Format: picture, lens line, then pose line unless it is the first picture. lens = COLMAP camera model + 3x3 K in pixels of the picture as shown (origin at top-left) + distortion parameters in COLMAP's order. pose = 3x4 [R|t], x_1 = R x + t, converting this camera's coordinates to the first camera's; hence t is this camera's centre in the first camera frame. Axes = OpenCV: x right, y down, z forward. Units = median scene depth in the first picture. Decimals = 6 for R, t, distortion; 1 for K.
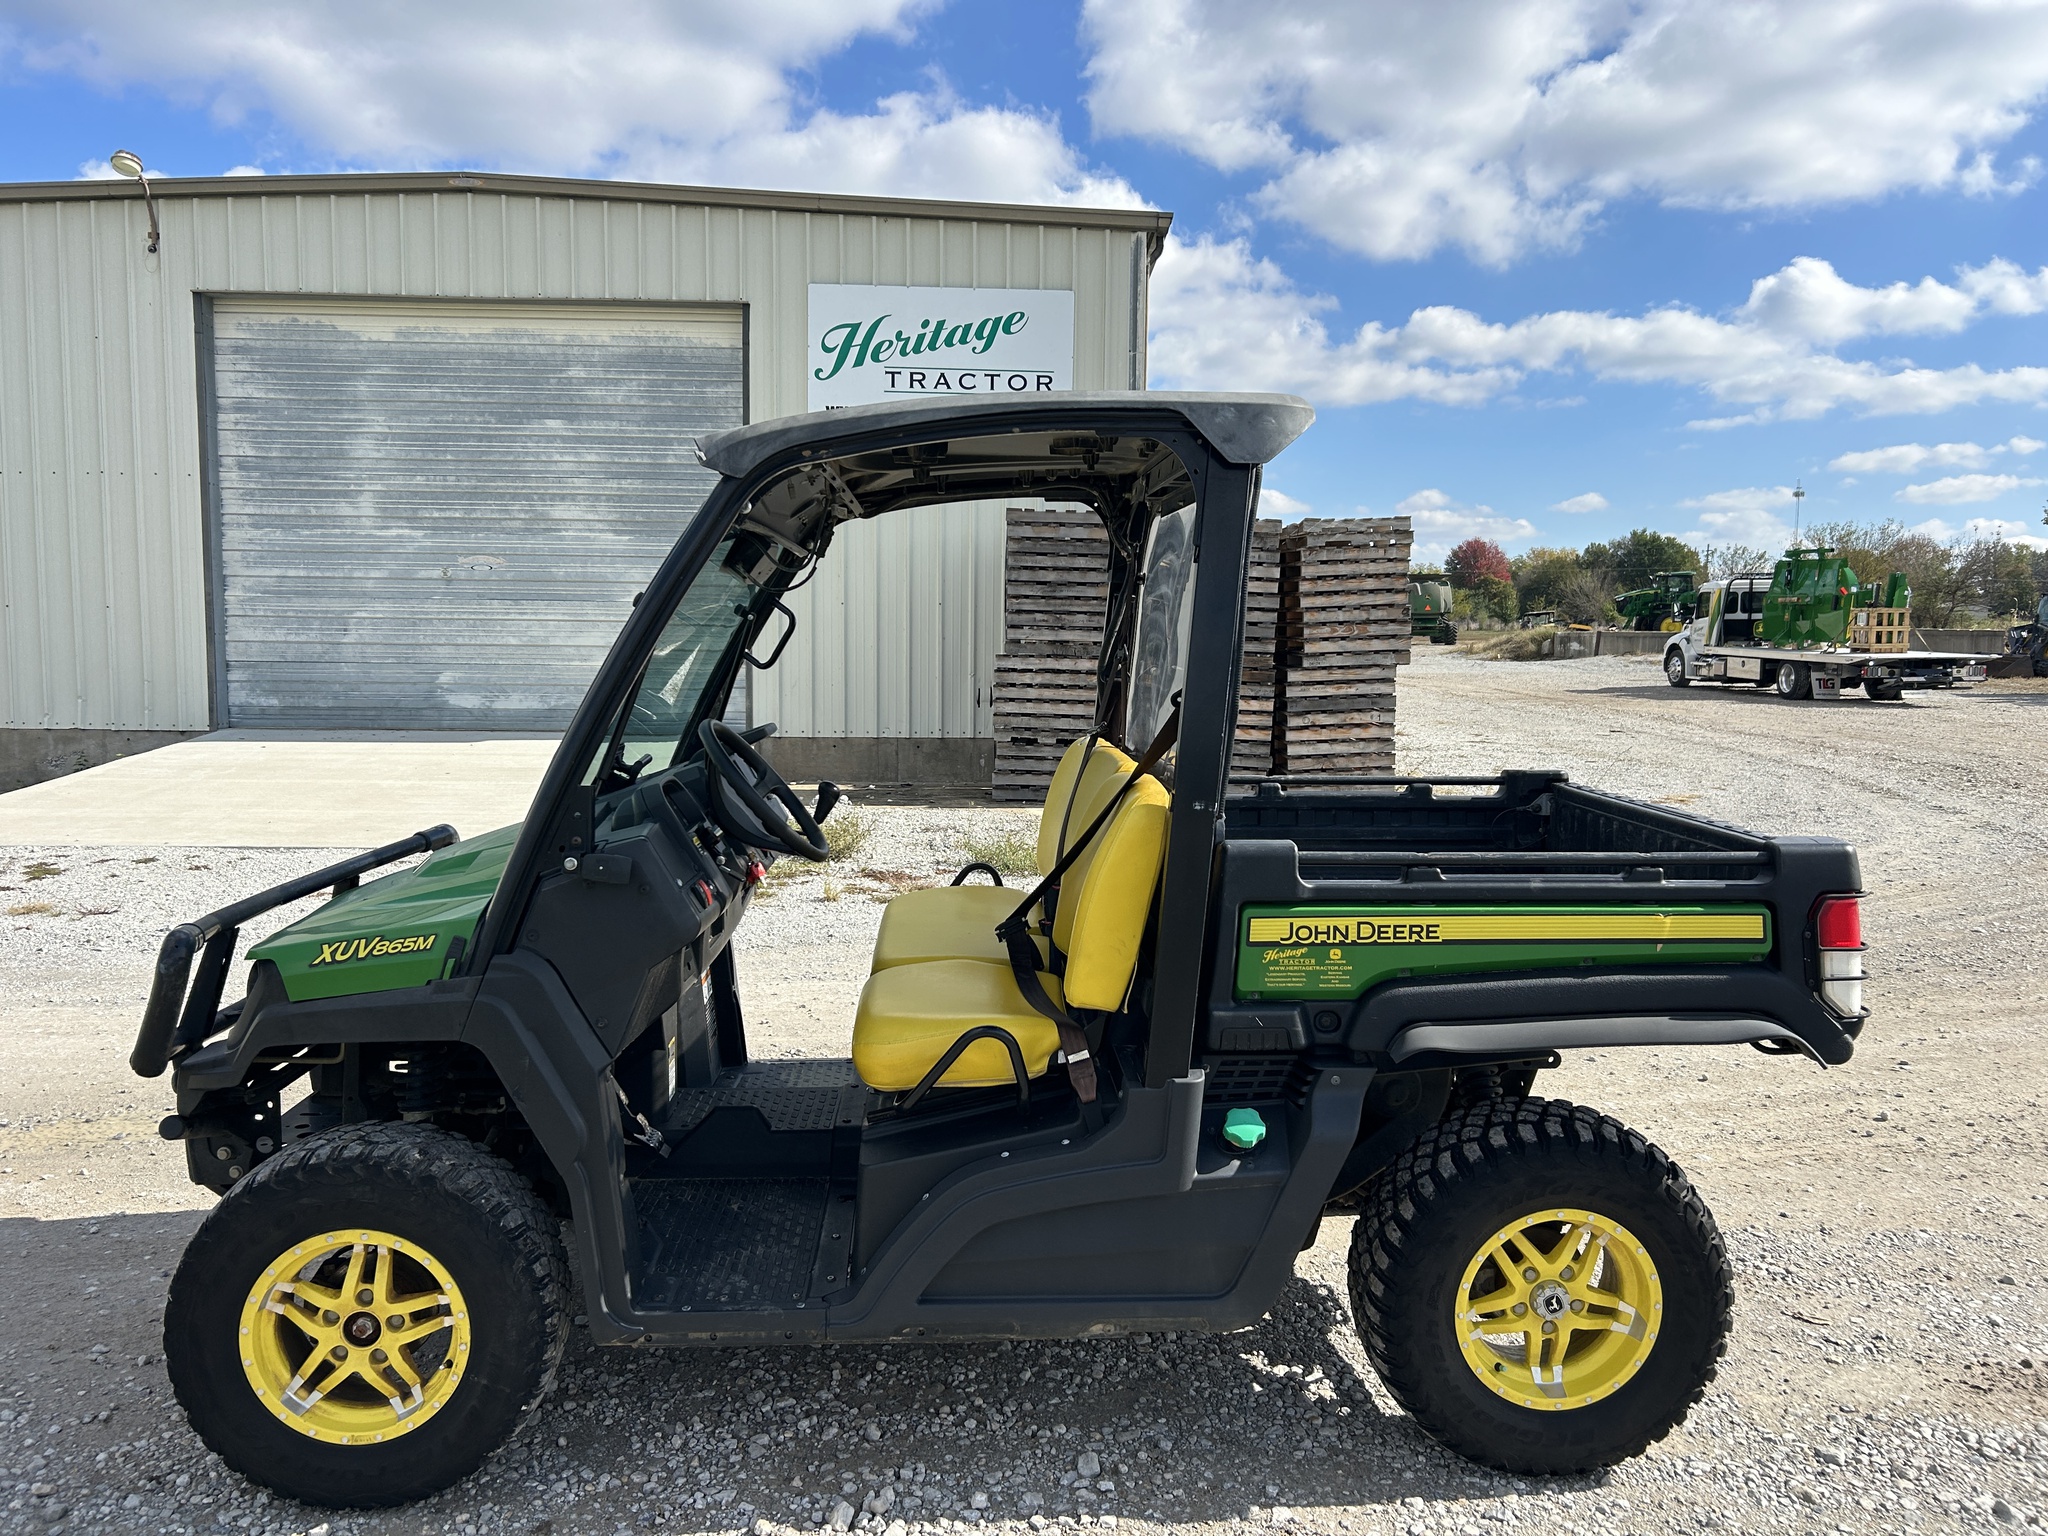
lens RADIAL K [[1540.5, 0, 1026.9], [0, 1540.5, 786.3], [0, 0, 1]] dist [0.052676, -0.056840]
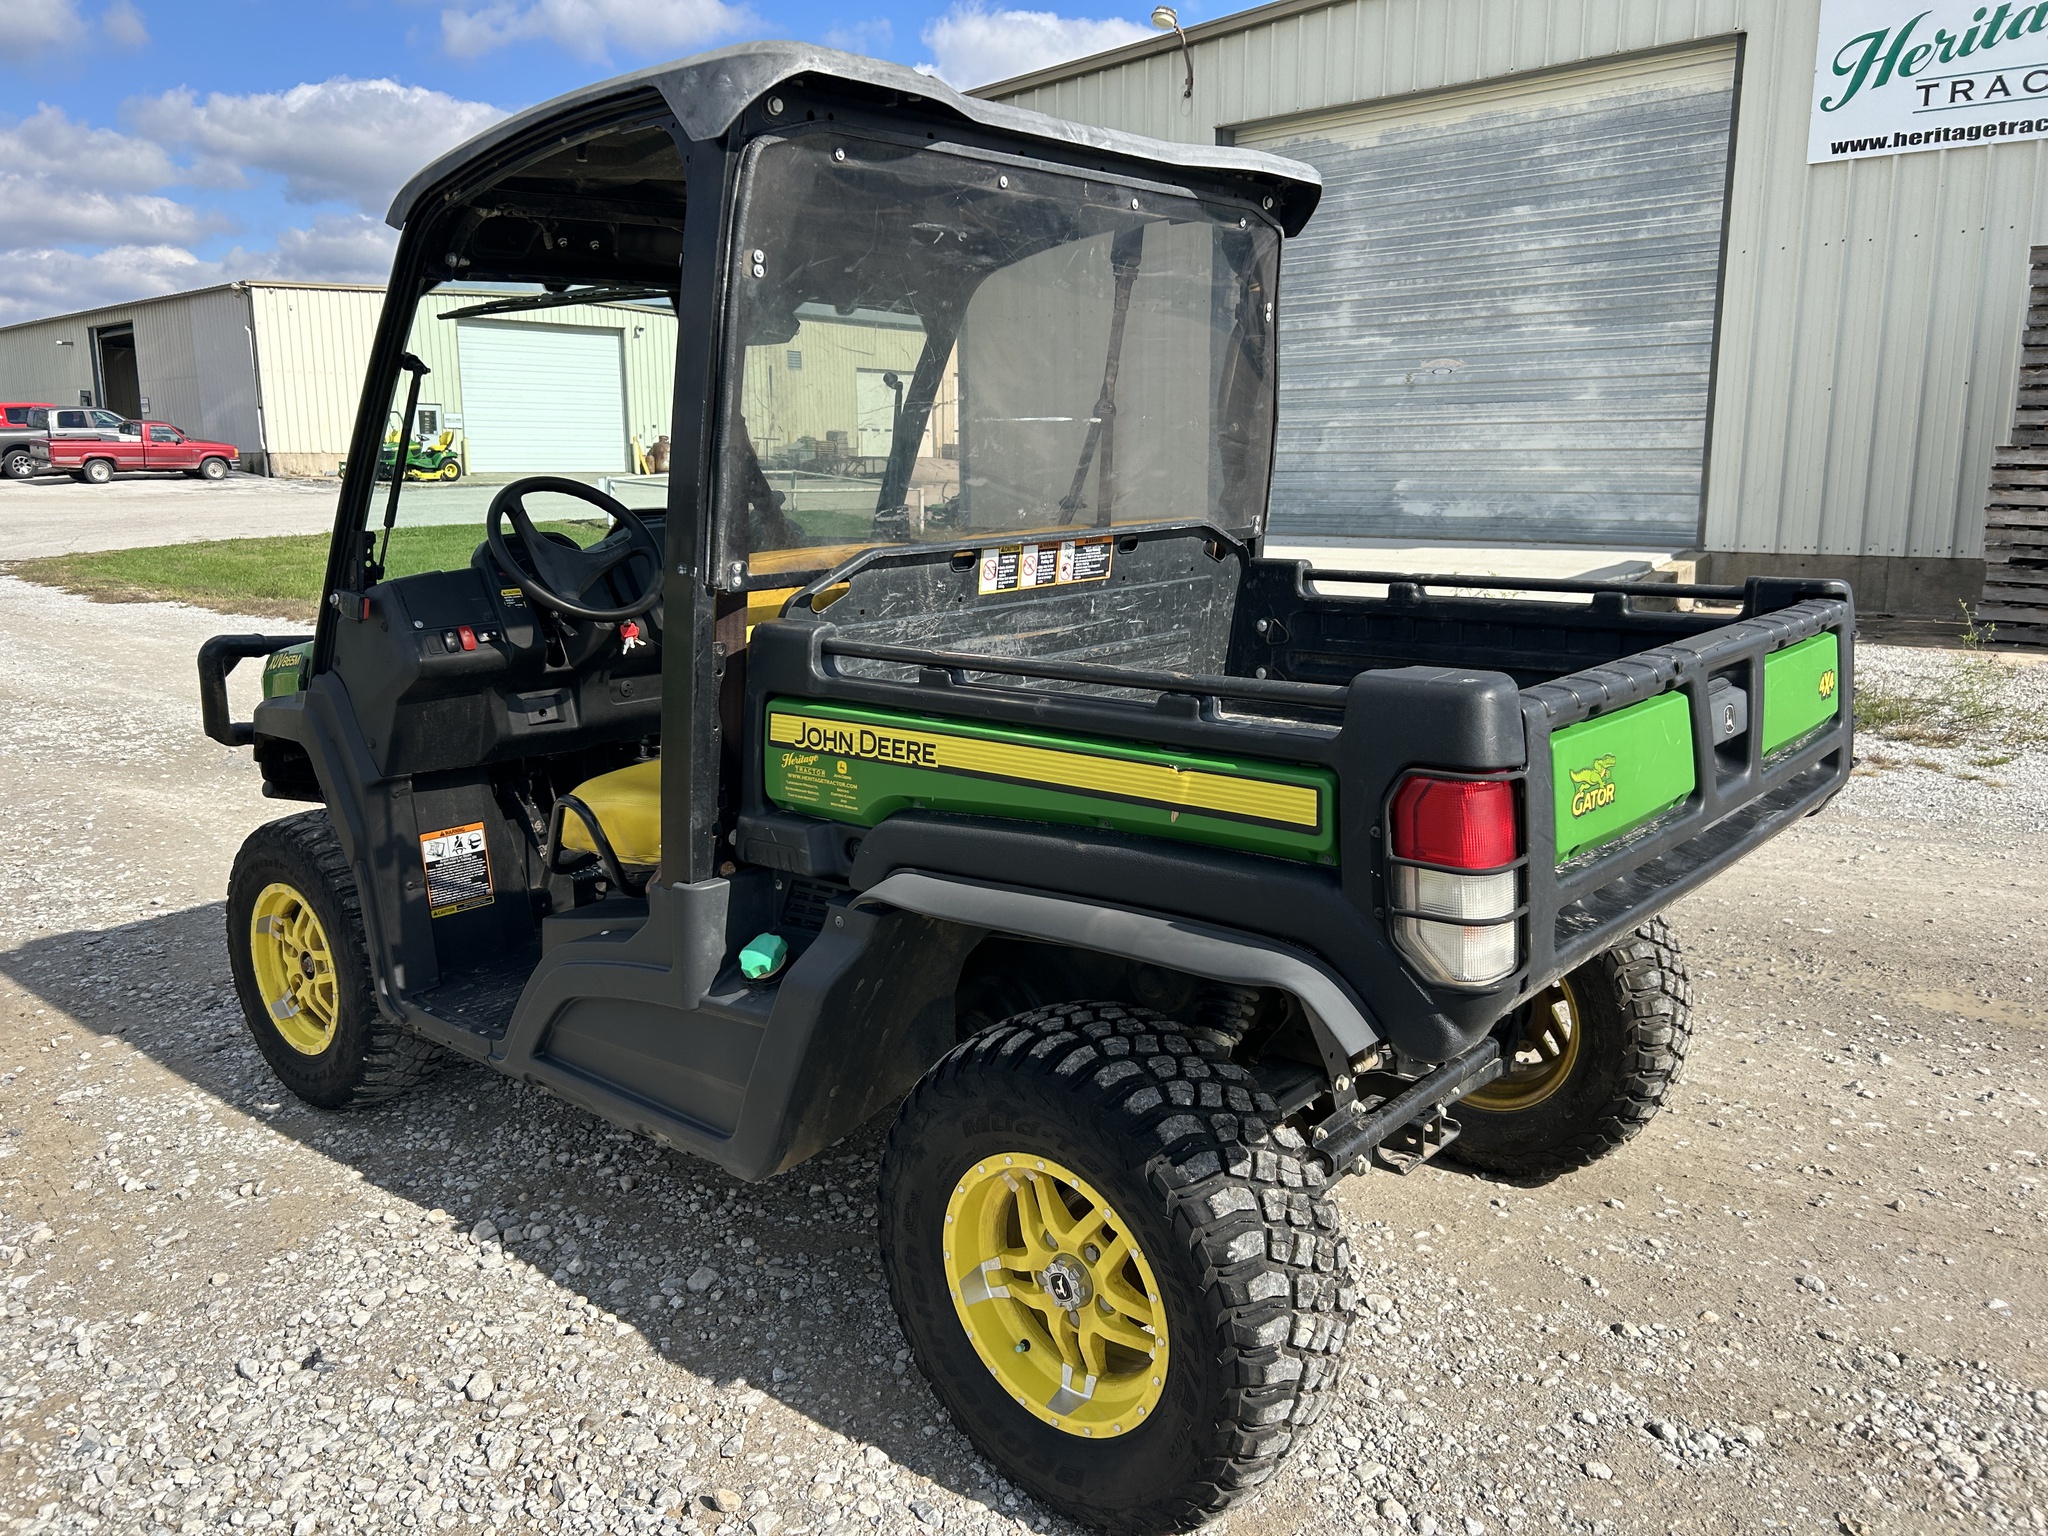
lens RADIAL K [[1540.5, 0, 1029.0], [0, 1540.5, 752.3], [0, 0, 1]] dist [0.052676, -0.056840]
pose [[0.722492, 0.114867, -0.681770, 0.162163], [-0.051005, 0.992270, 0.113130, 0.001227], [0.689495, -0.046962, 0.722767, 0.098589]]
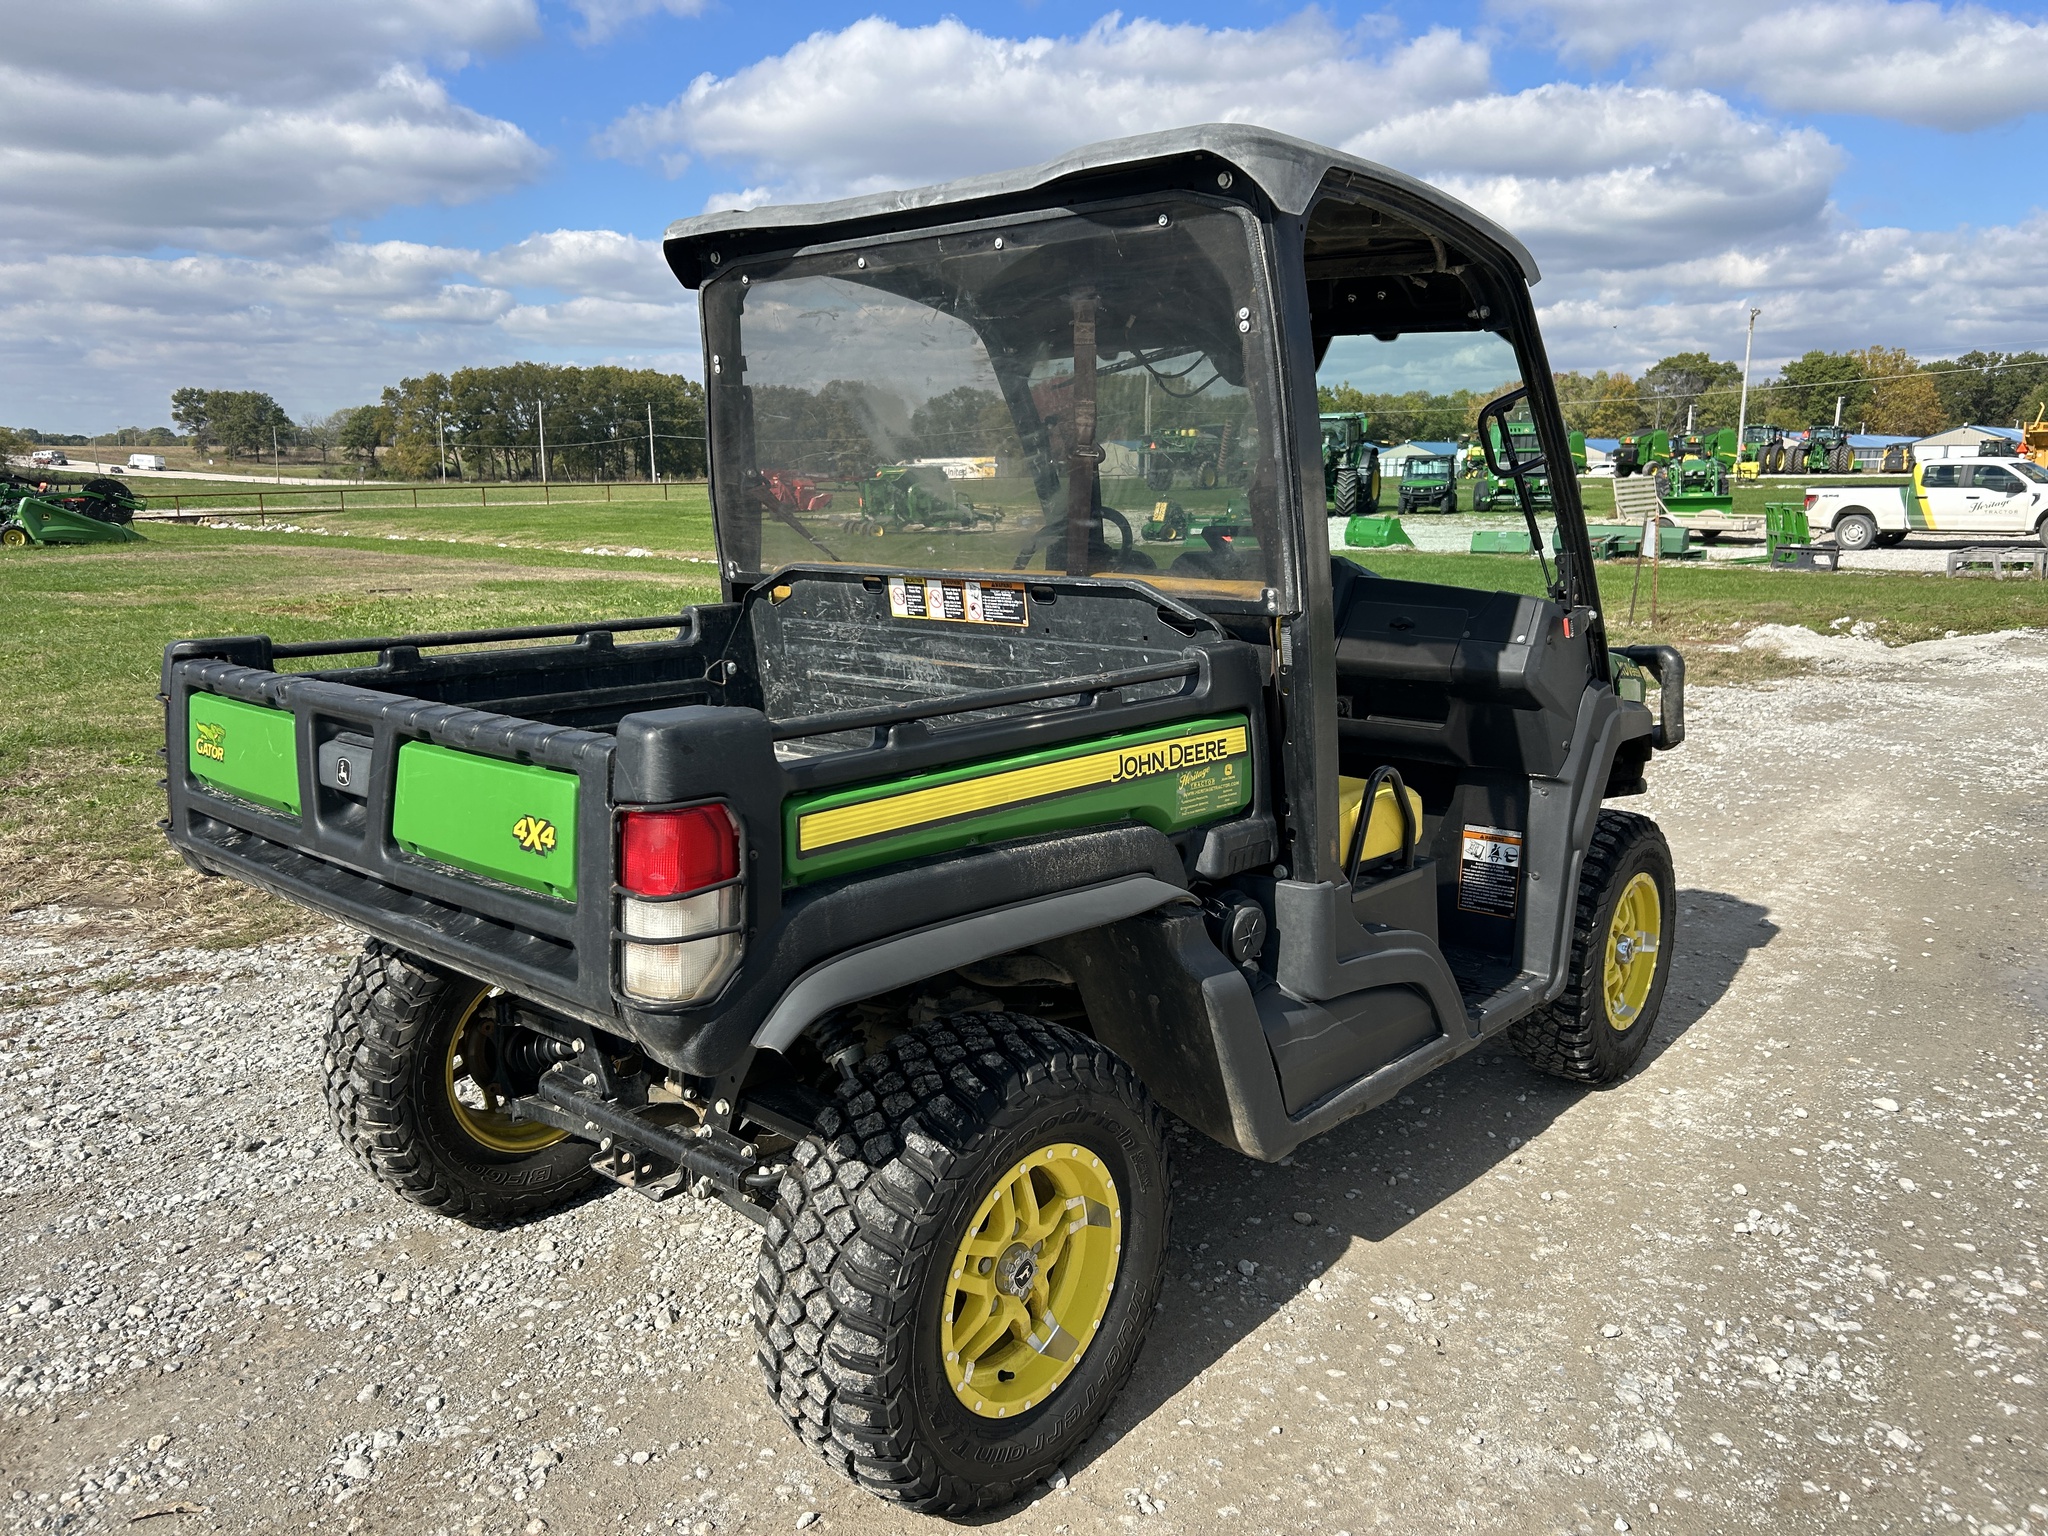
lens RADIAL K [[1540.5, 0, 1043.5], [0, 1540.5, 760.5], [0, 0, 1]] dist [0.052676, -0.056840]
pose [[-0.704668, 0.121701, -0.699022, 0.166977], [-0.077709, 0.966017, 0.246522, -0.032933], [0.705269, 0.228037, -0.671264, 0.406371]]
